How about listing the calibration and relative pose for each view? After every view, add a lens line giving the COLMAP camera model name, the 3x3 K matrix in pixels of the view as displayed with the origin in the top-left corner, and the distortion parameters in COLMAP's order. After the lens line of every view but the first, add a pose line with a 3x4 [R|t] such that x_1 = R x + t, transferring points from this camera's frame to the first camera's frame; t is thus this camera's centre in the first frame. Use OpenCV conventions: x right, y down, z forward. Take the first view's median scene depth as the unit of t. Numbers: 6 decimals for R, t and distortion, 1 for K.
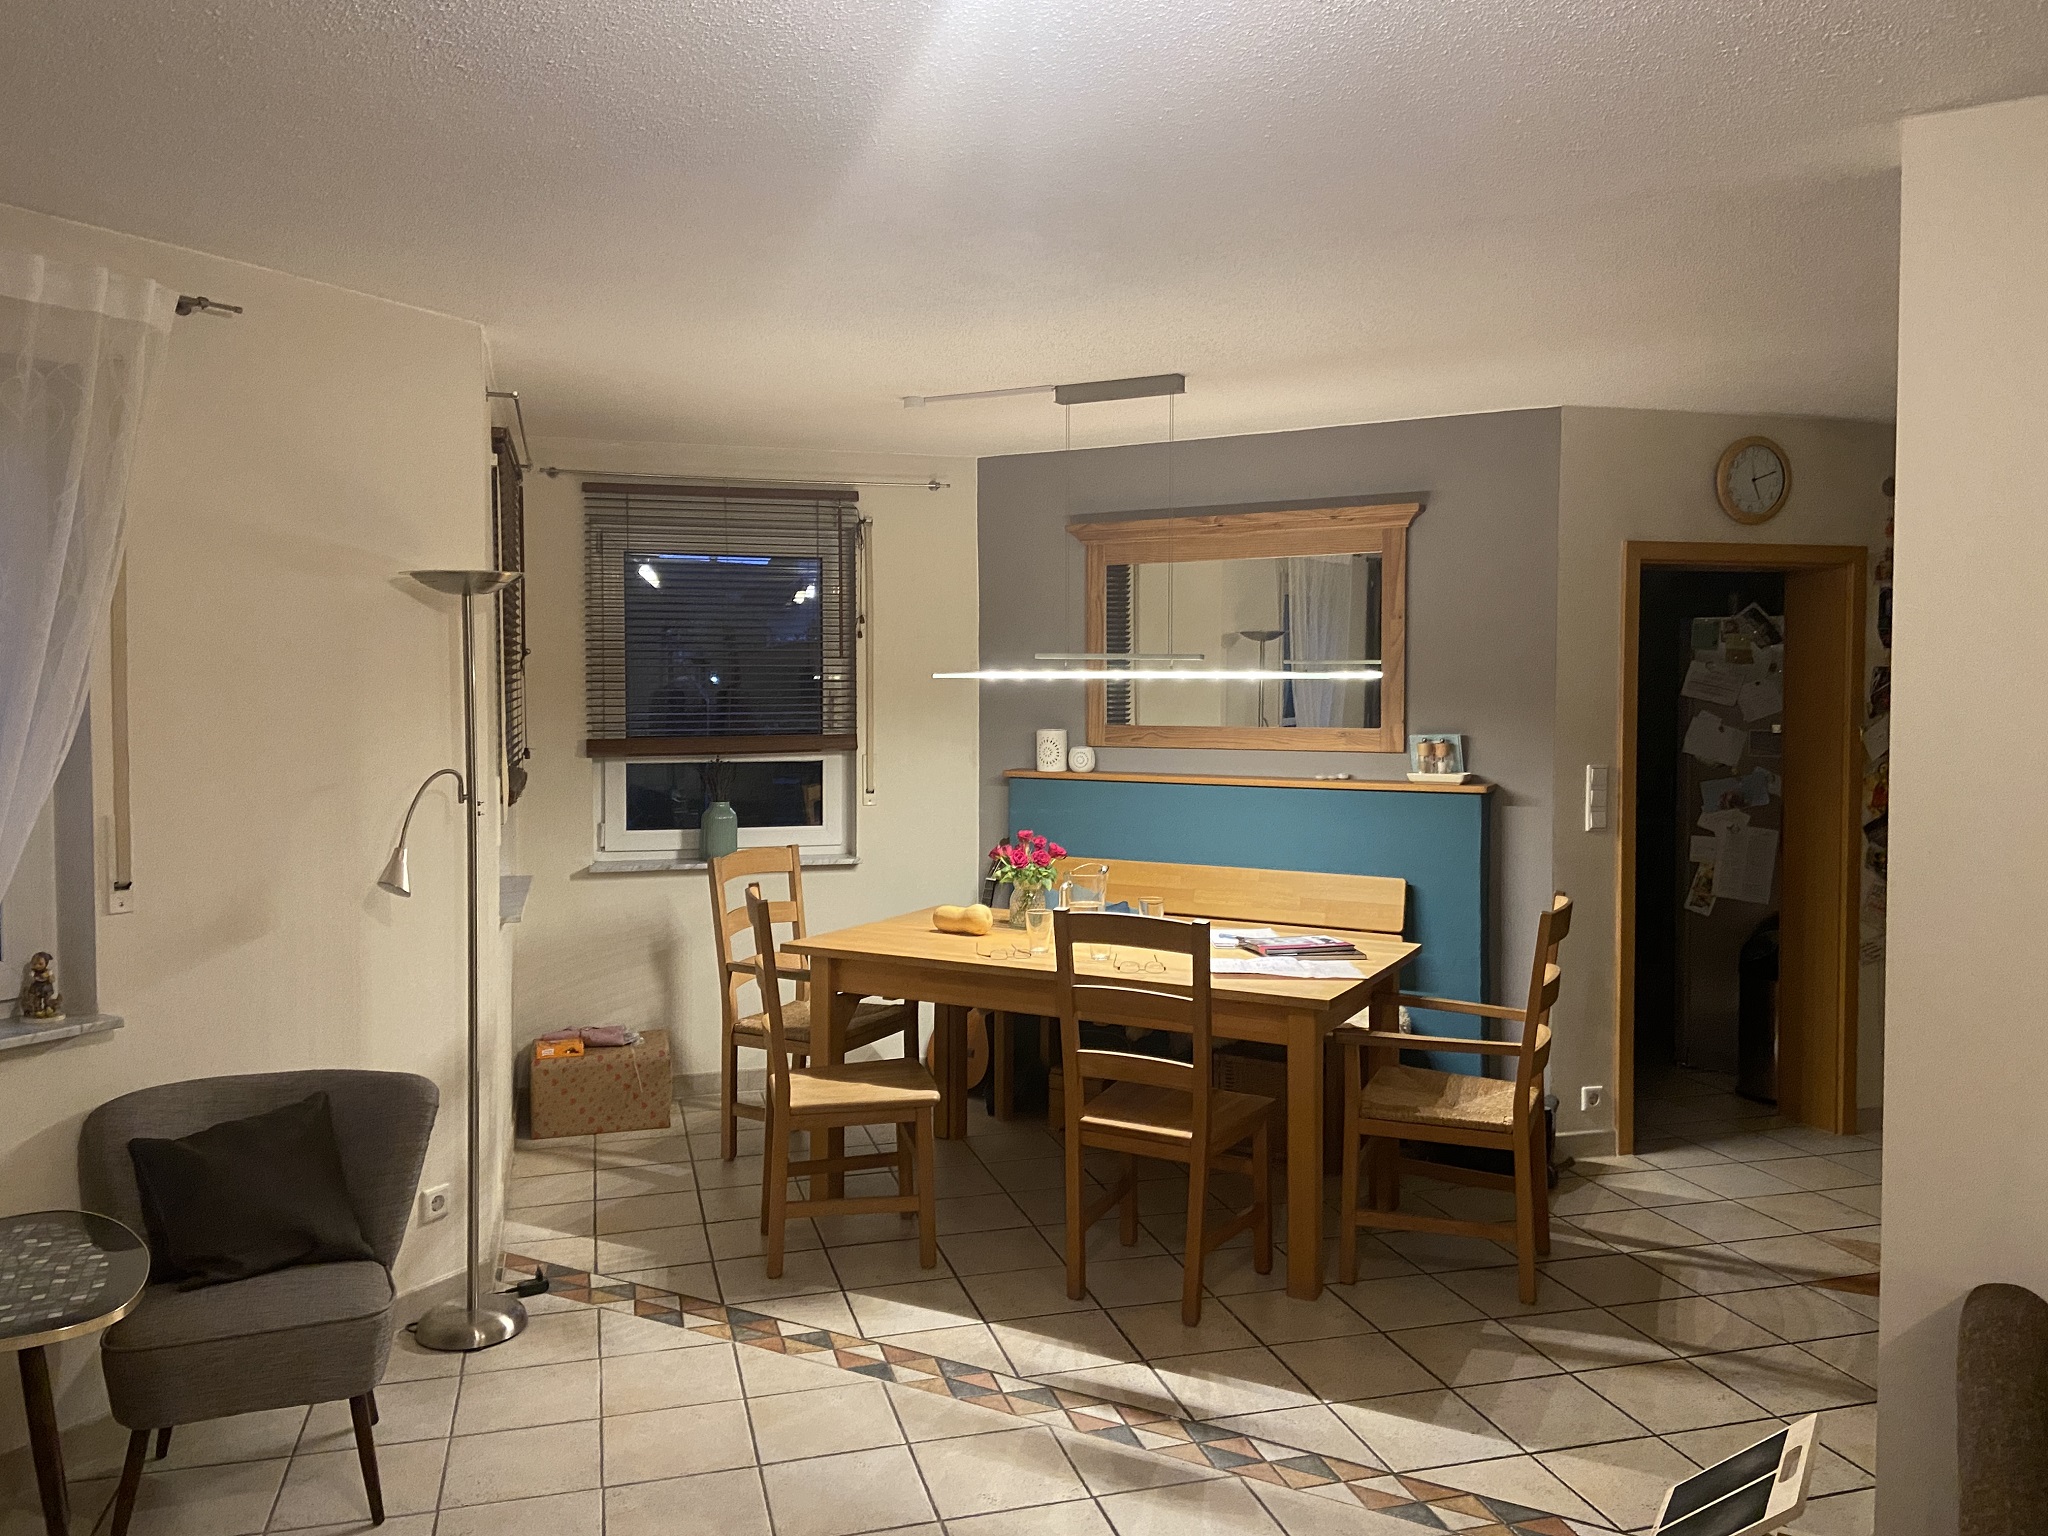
lens RADIAL K [[1515.0, 0, 1018.0], [0, 1515.0, 722.7], [0, 0, 1]] dist [0.068936, -0.106688]
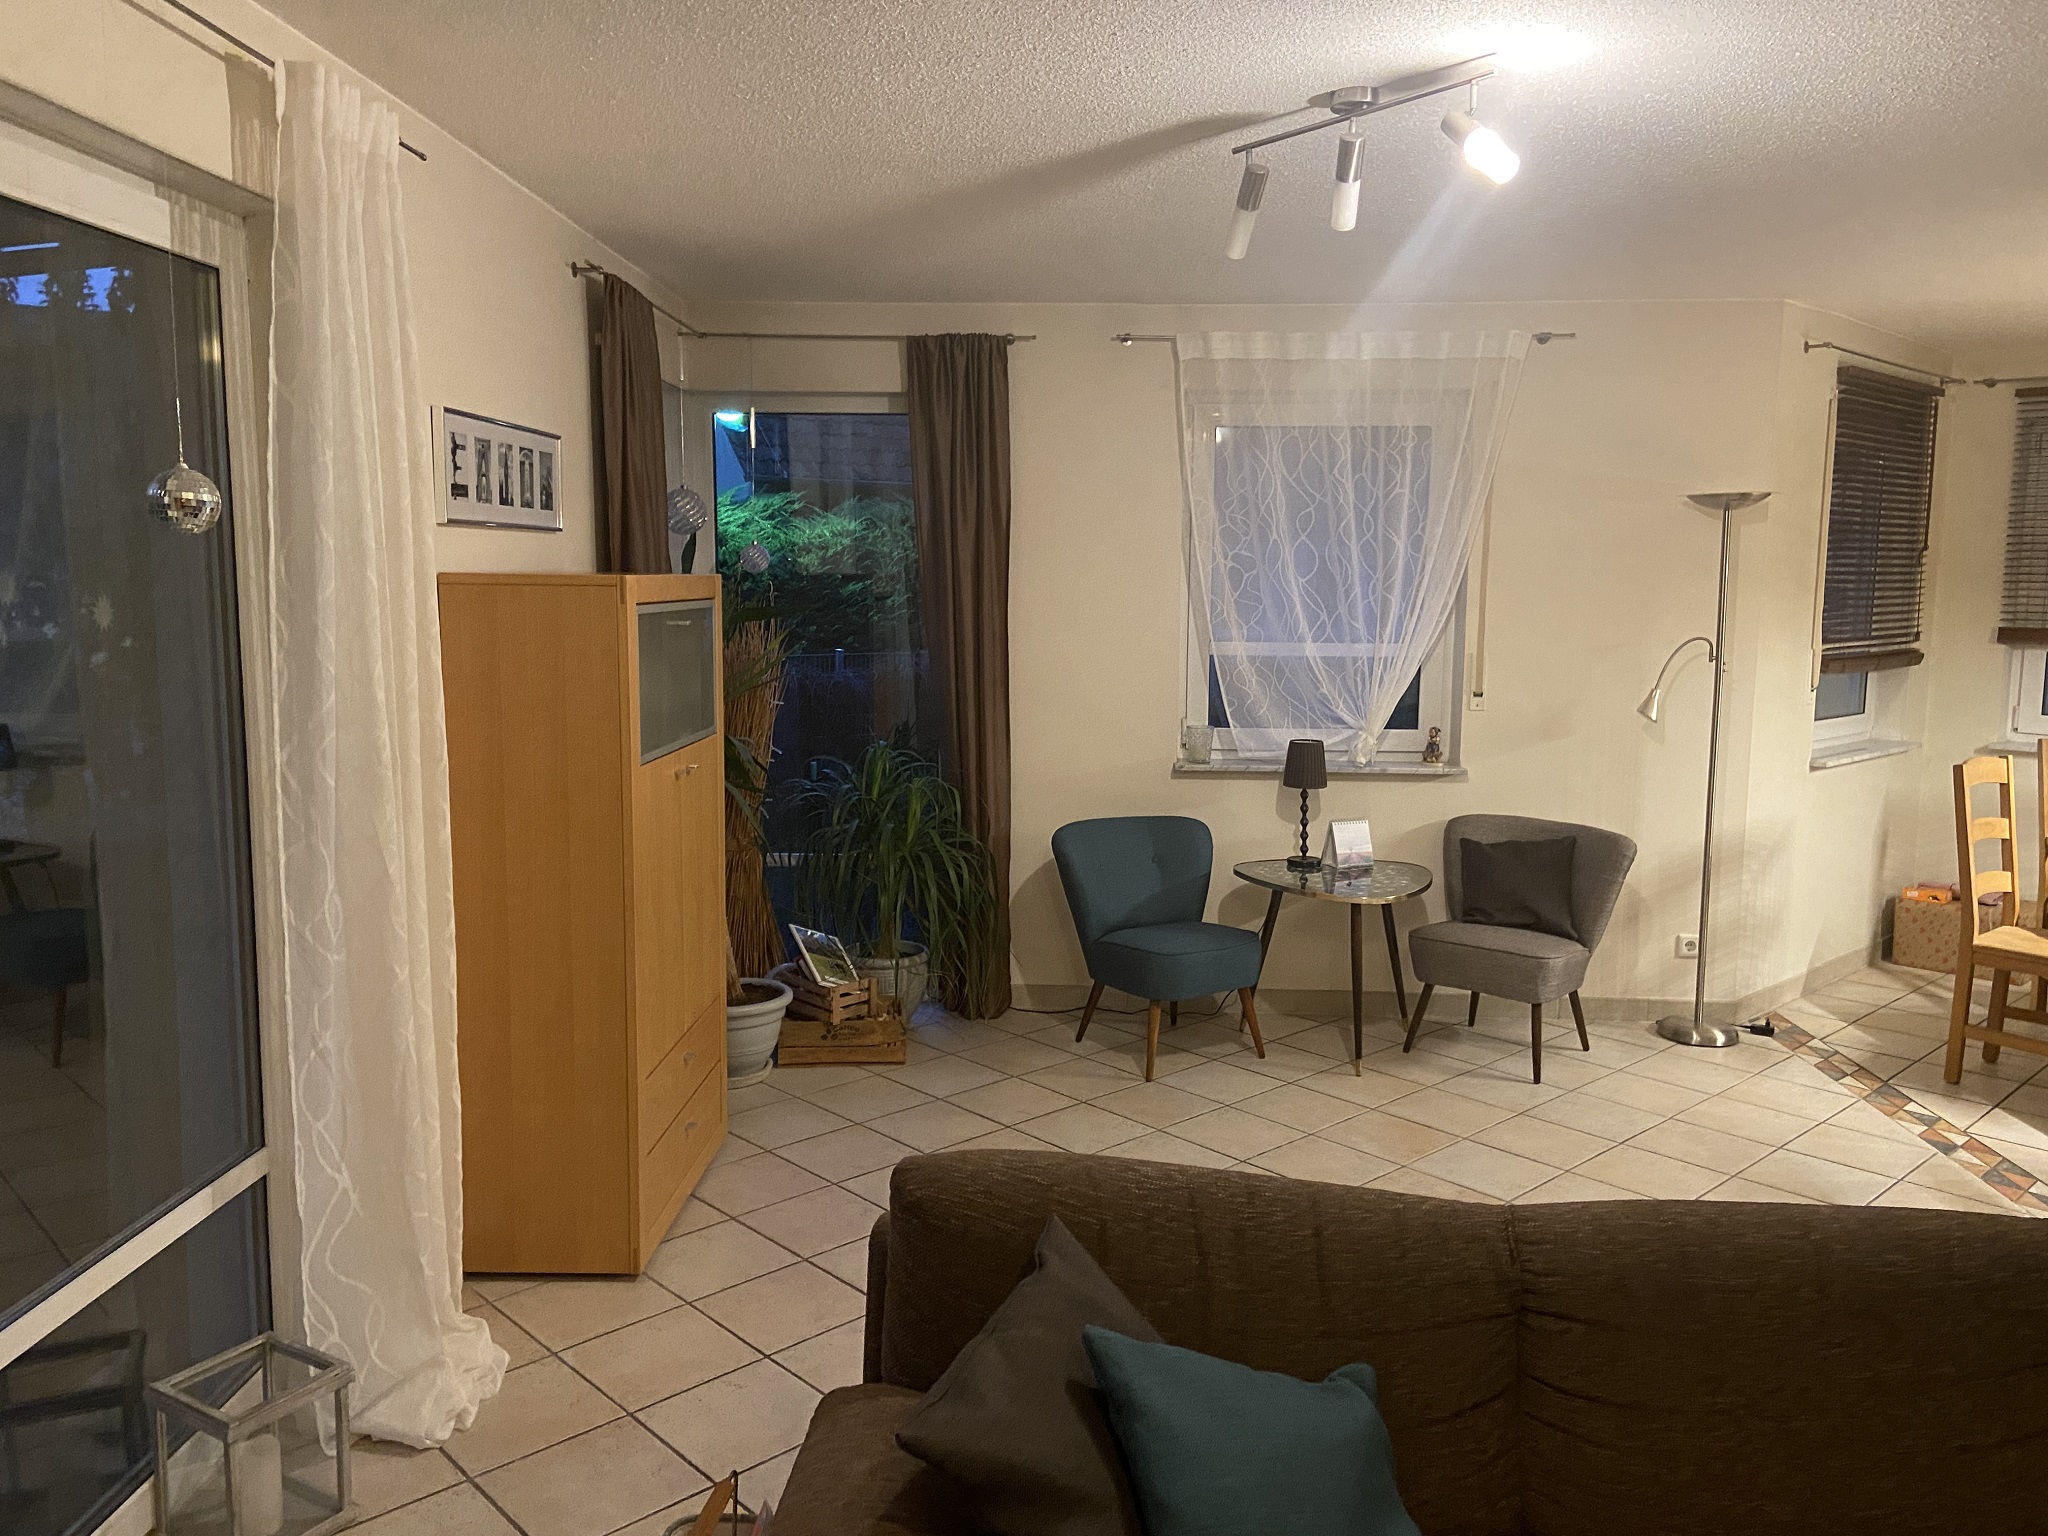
lens RADIAL K [[1515.0, 0, 1014.7], [0, 1515.0, 752.2], [0, 0, 1]] dist [0.068936, -0.106688]
pose [[0.439933, 0.109777, -0.891296, 0.607979], [-0.027667, 0.993686, 0.108732, -0.000202], [0.897604, -0.023175, 0.440192, -0.184559]]
